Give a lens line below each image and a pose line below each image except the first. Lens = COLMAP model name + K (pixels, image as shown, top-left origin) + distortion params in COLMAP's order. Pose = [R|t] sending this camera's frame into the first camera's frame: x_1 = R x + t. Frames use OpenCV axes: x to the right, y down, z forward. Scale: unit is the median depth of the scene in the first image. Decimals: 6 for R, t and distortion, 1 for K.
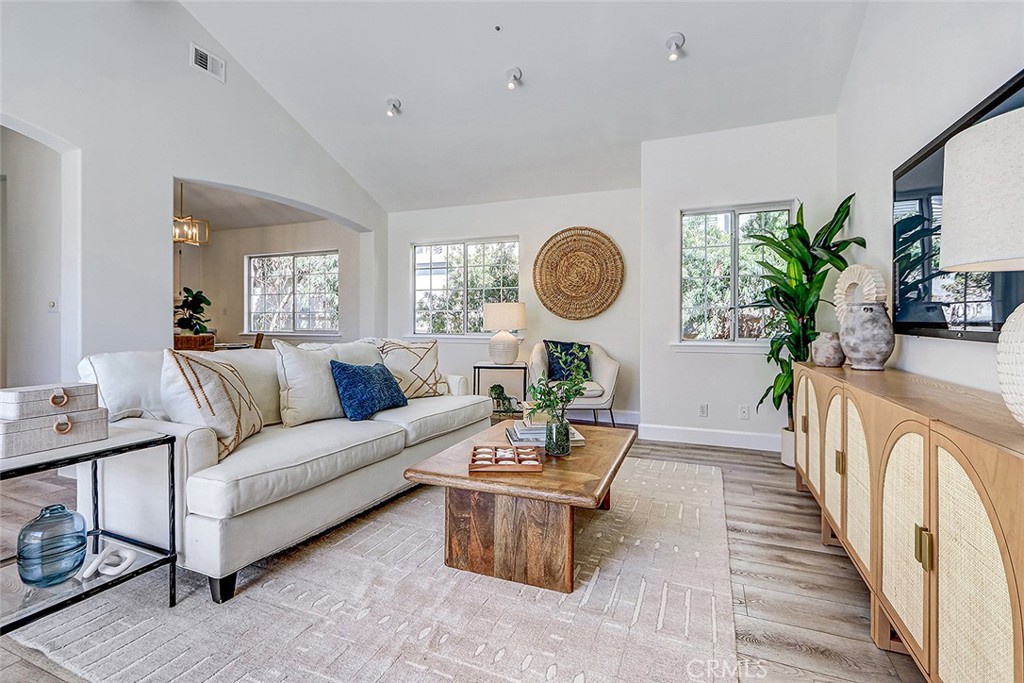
lens RADIAL K [[471.1, 0, 501.5], [0, 471.1, 334.7], [0, 0, 1]] dist [0.005024, -0.002673]
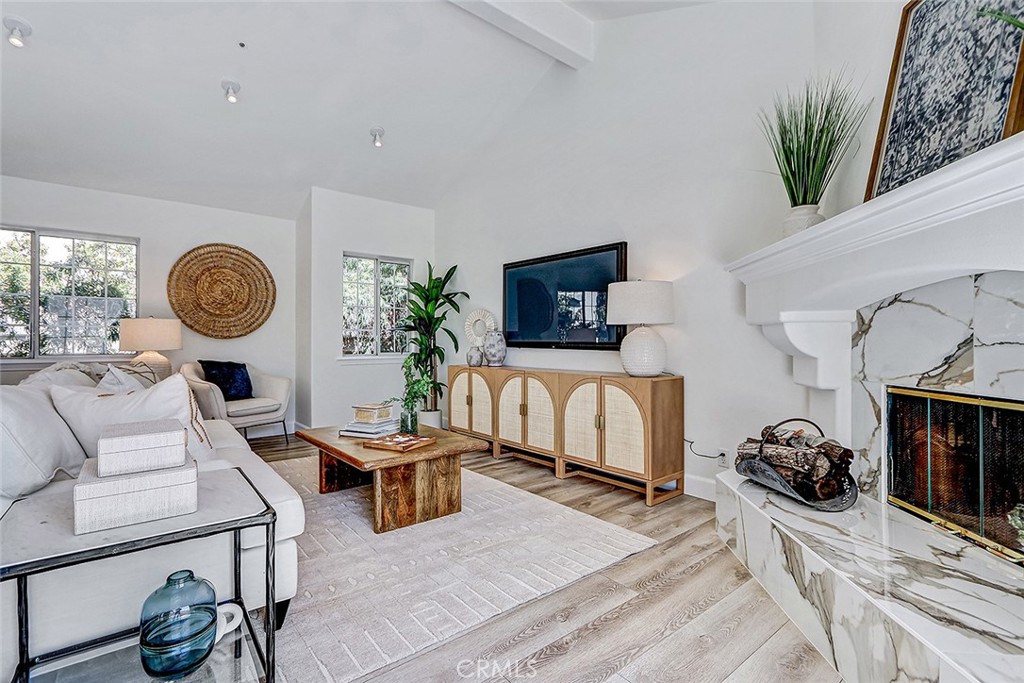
lens RADIAL K [[471.1, 0, 498.2], [0, 471.1, 342.0], [0, 0, 1]] dist [0.005024, -0.002673]
pose [[0.478109, -0.002328, 0.878298, -0.596965], [0.022730, 0.999694, -0.009723, -0.003448], [-0.878007, 0.024613, 0.478015, 0.056050]]
